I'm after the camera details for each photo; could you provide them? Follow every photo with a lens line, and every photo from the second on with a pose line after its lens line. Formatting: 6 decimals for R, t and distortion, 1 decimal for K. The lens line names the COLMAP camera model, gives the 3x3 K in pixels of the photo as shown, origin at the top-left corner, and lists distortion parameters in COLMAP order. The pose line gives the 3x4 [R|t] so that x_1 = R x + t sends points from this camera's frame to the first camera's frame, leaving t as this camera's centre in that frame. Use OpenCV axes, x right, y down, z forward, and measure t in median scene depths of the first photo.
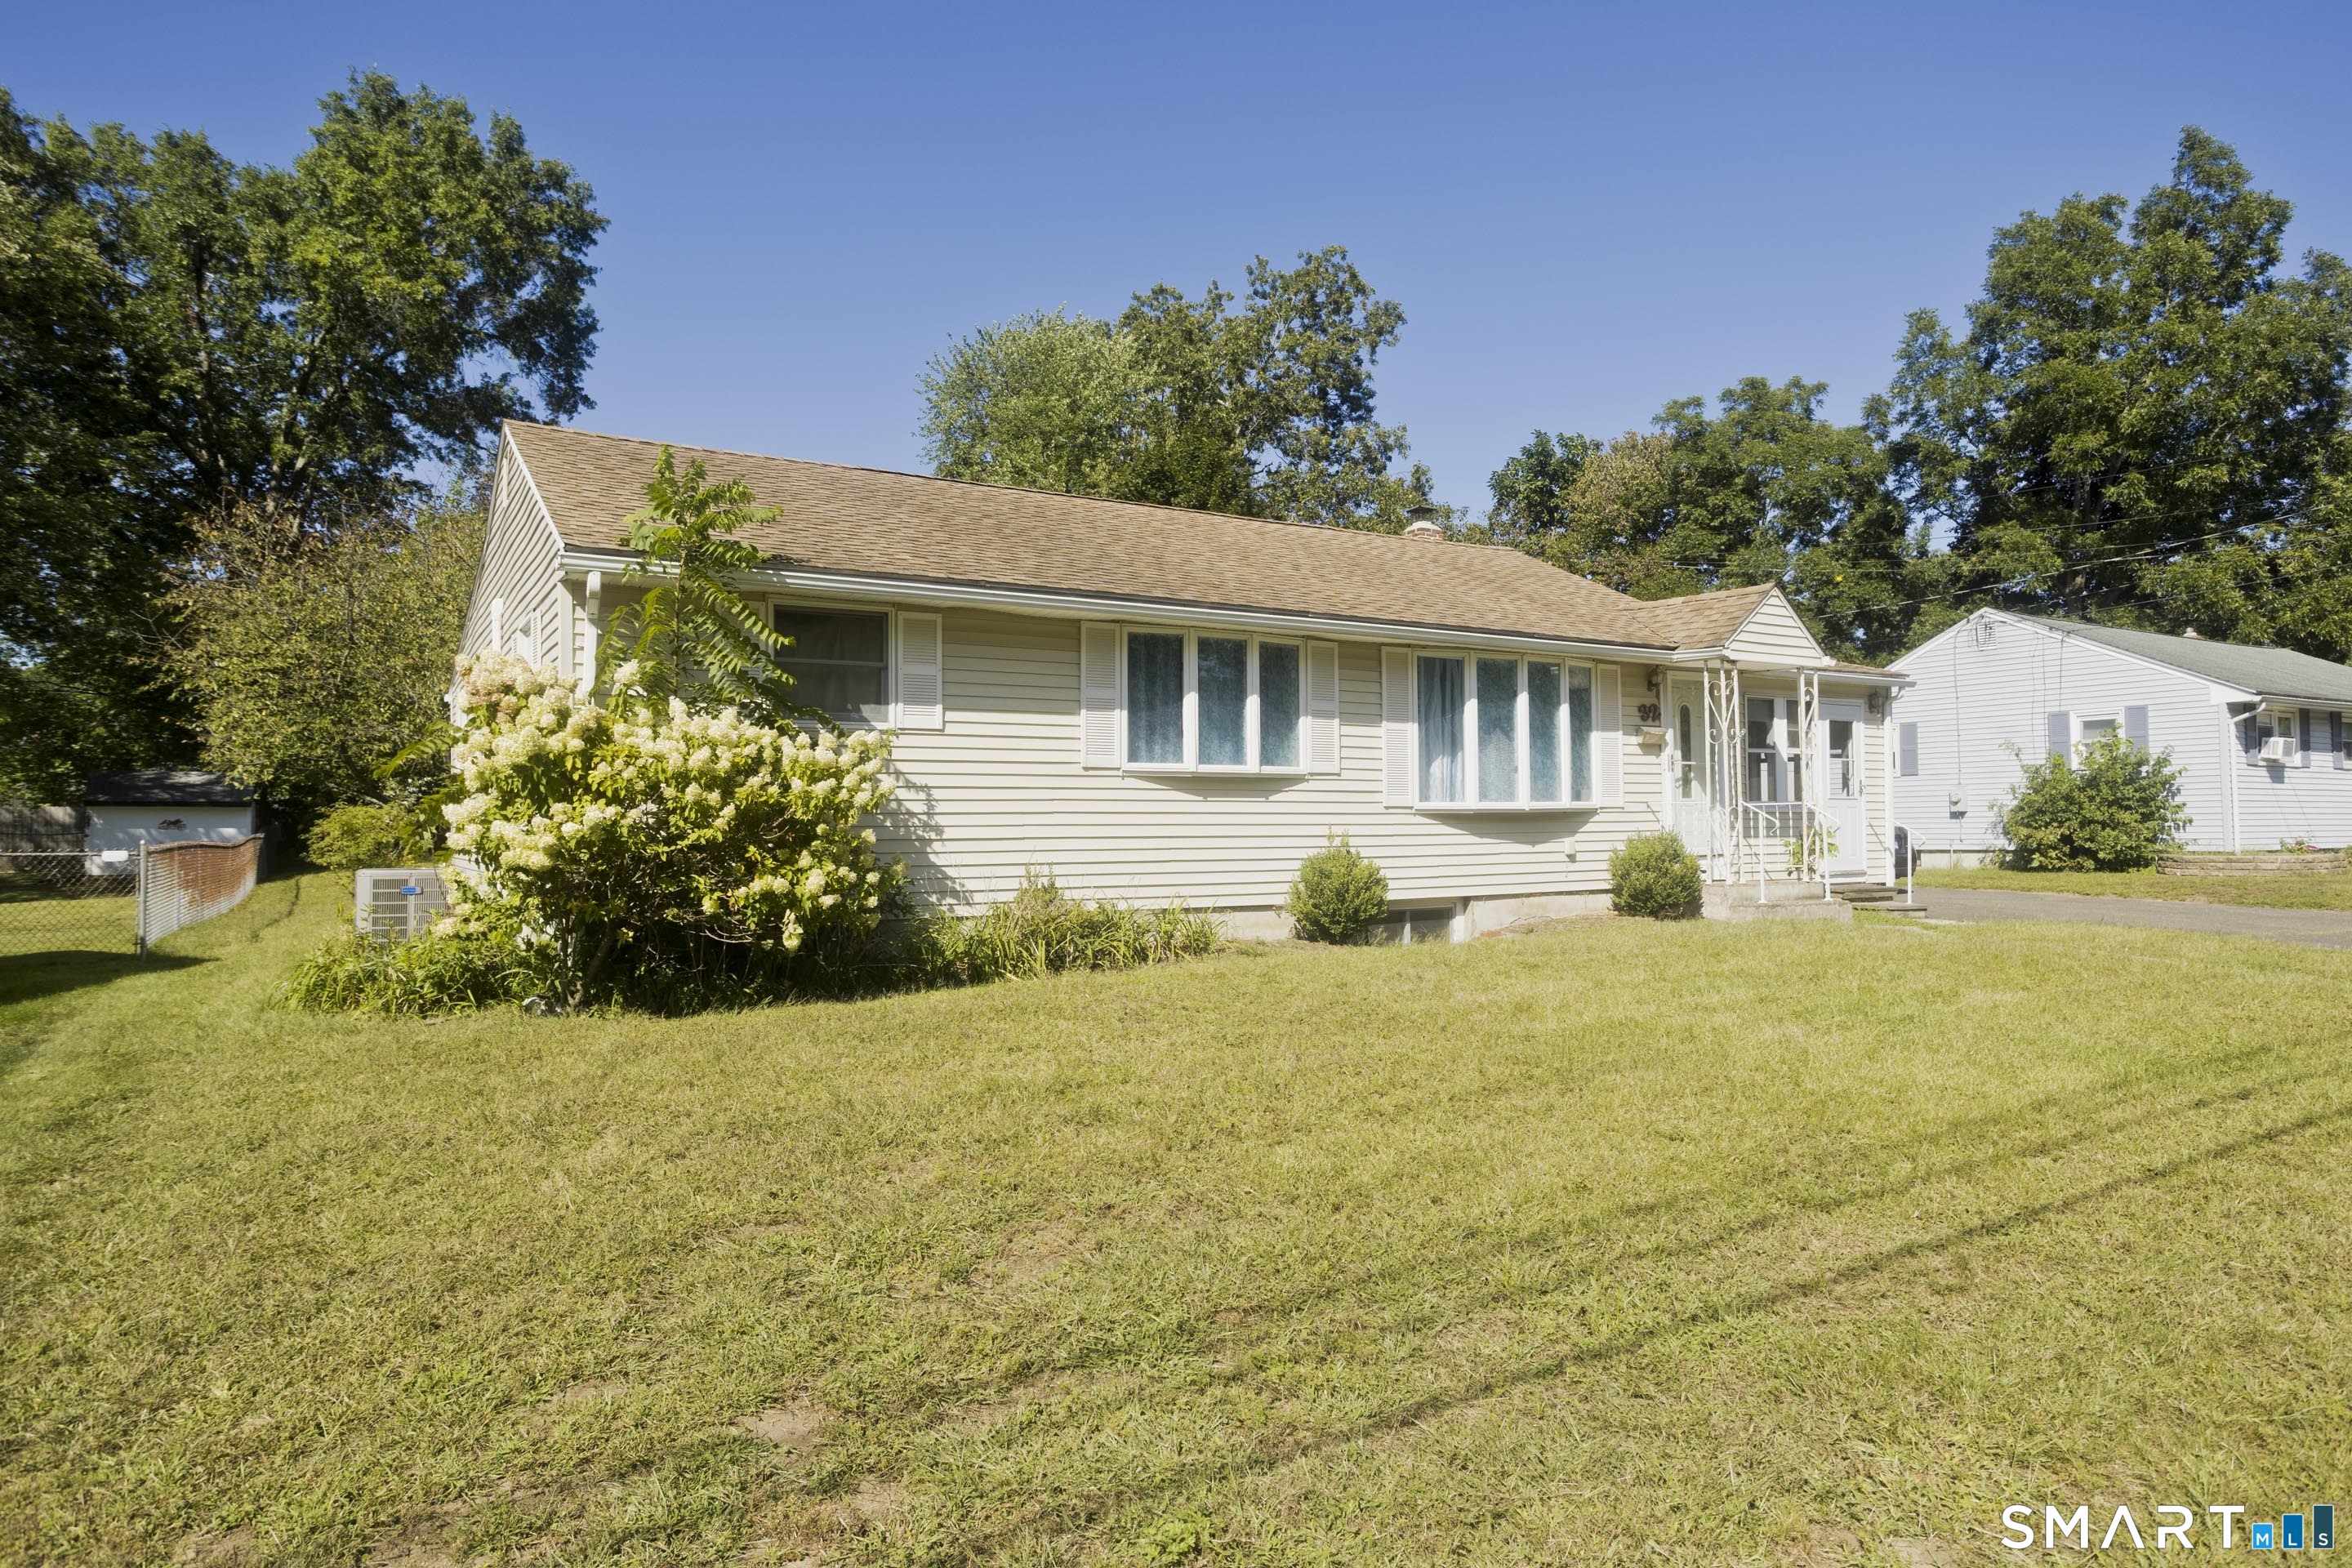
lens RADIAL K [[1397.0, 0, 1176.0], [0, 1397.0, 784.0], [0, 0, 1]] dist [0.043231, 0.000129]
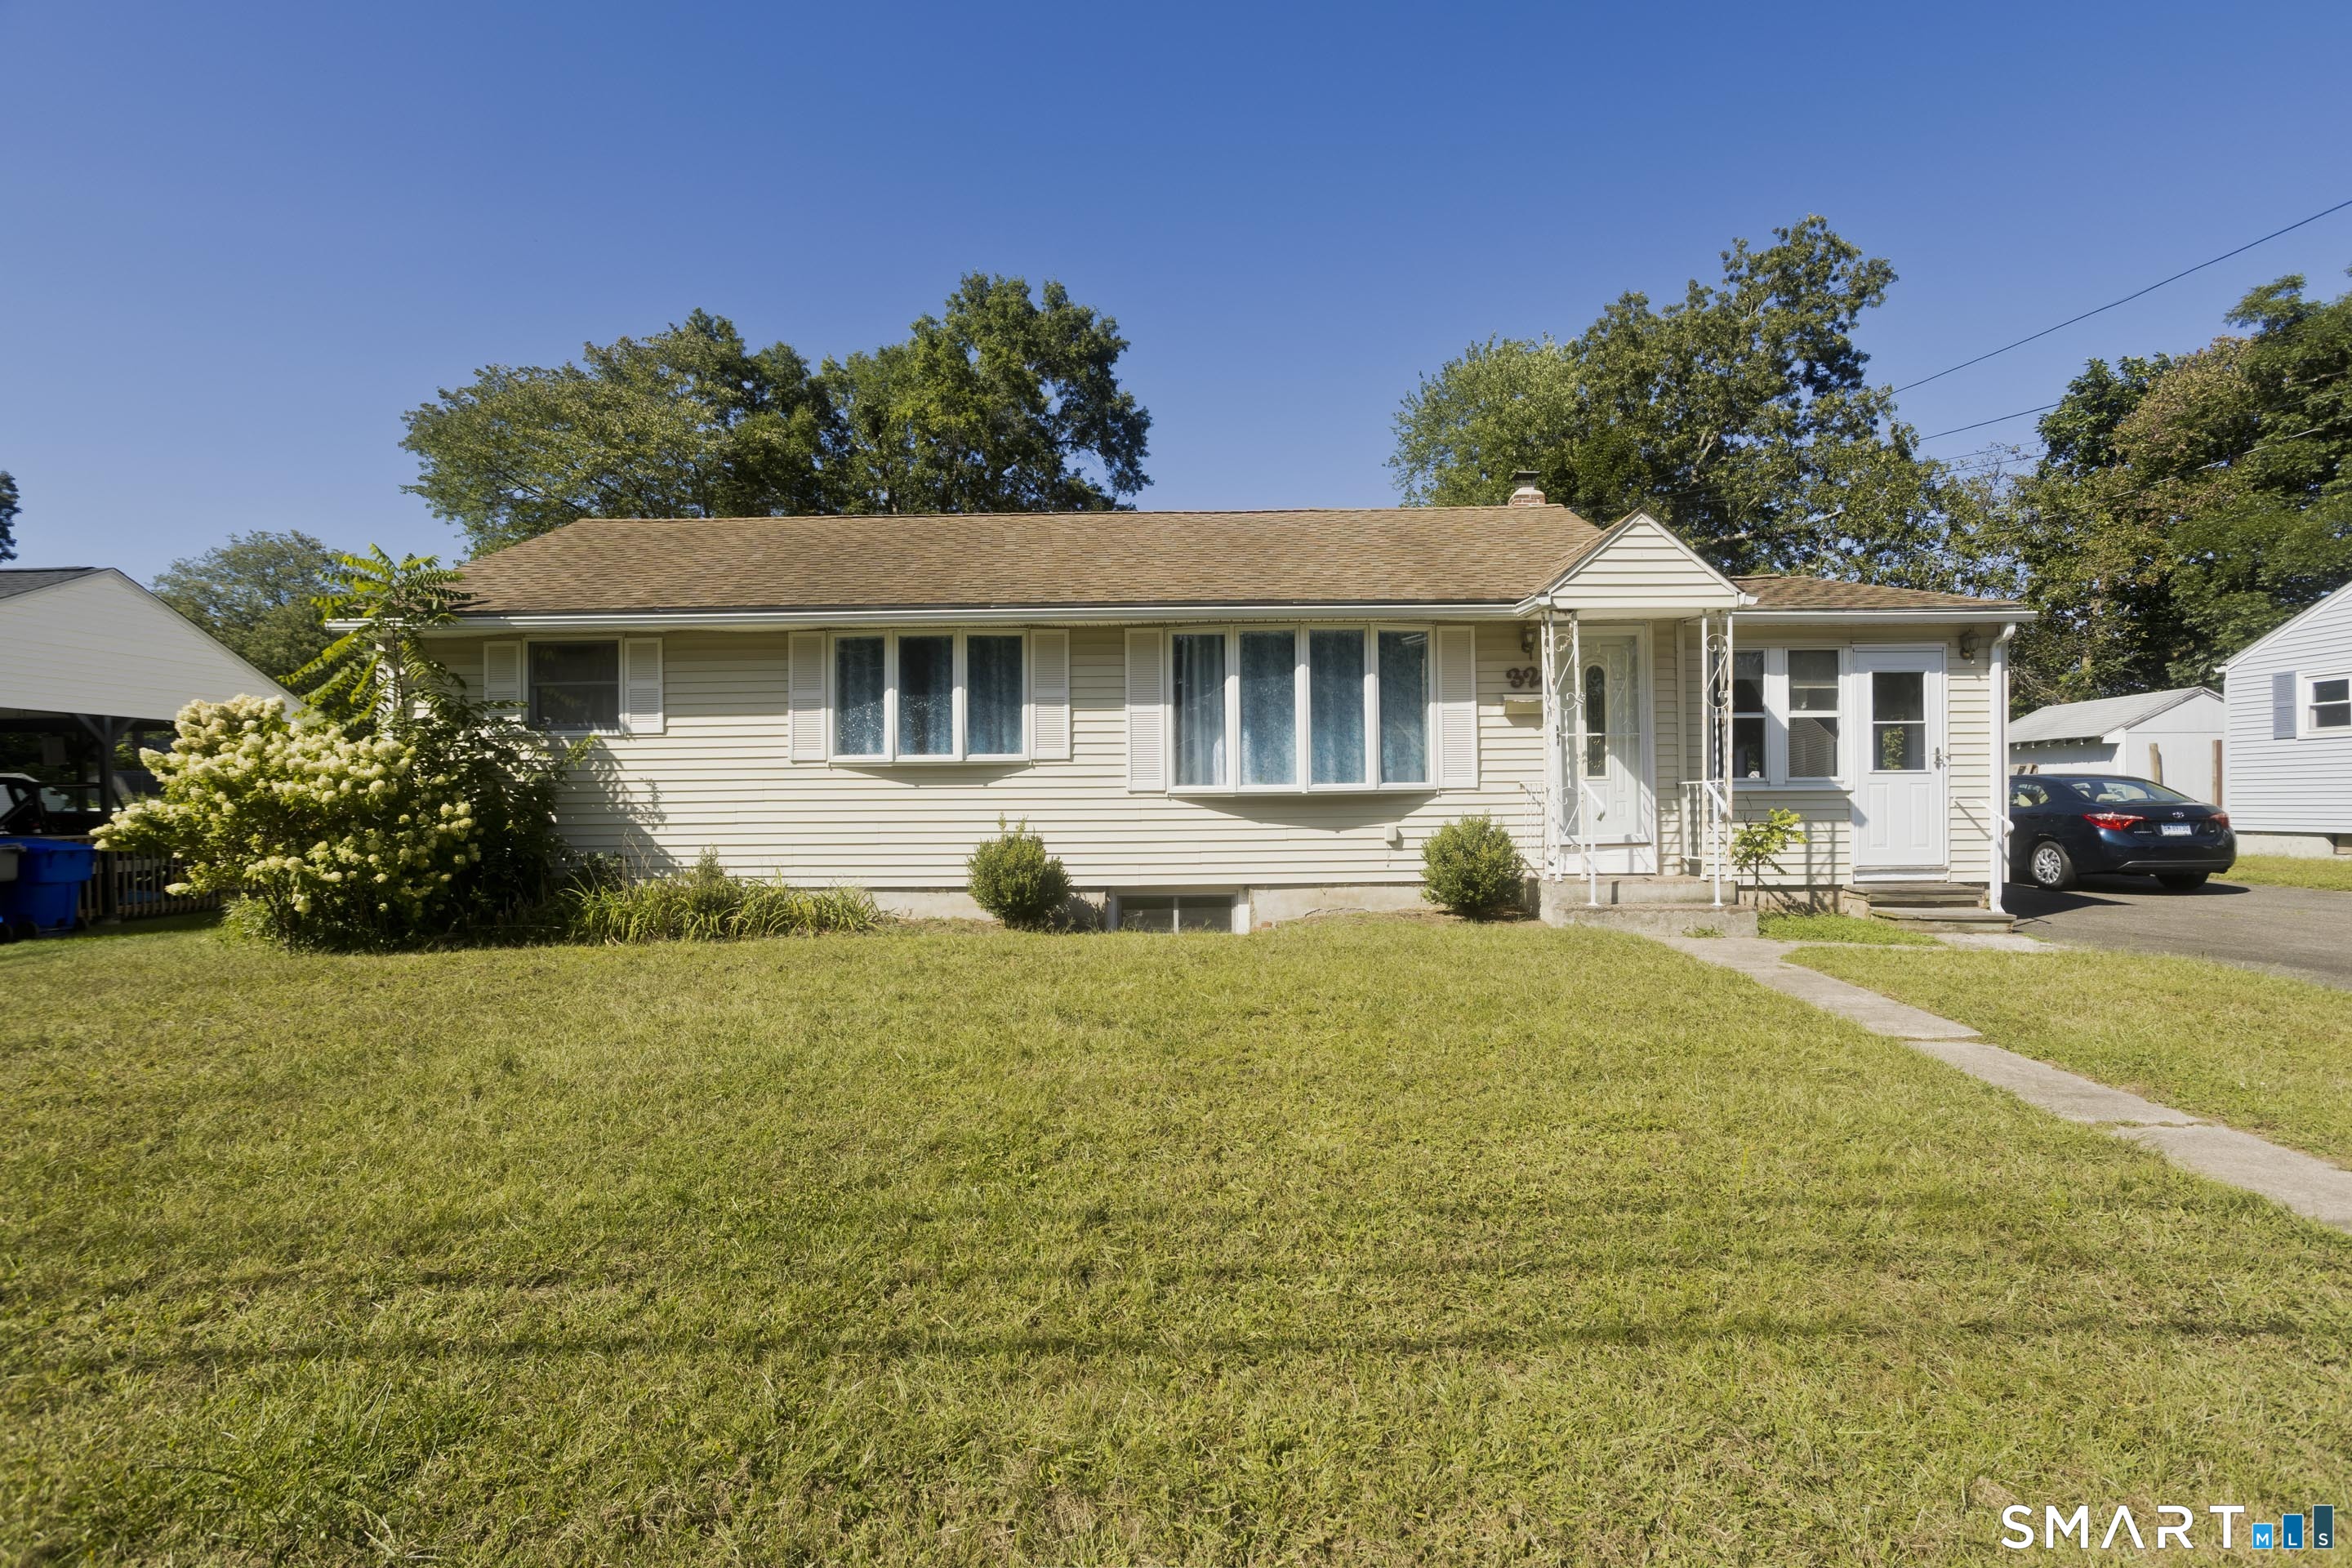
lens RADIAL K [[1136.9, 0, 1184.9], [0, 1136.9, 792.1], [0, 0, 1]] dist [-0.042335, 0.033882]
pose [[0.848568, -0.009539, -0.529000, 0.576640], [0.020611, 0.999674, 0.015036, 0.005238], [0.528684, -0.023662, 0.848489, 0.323822]]
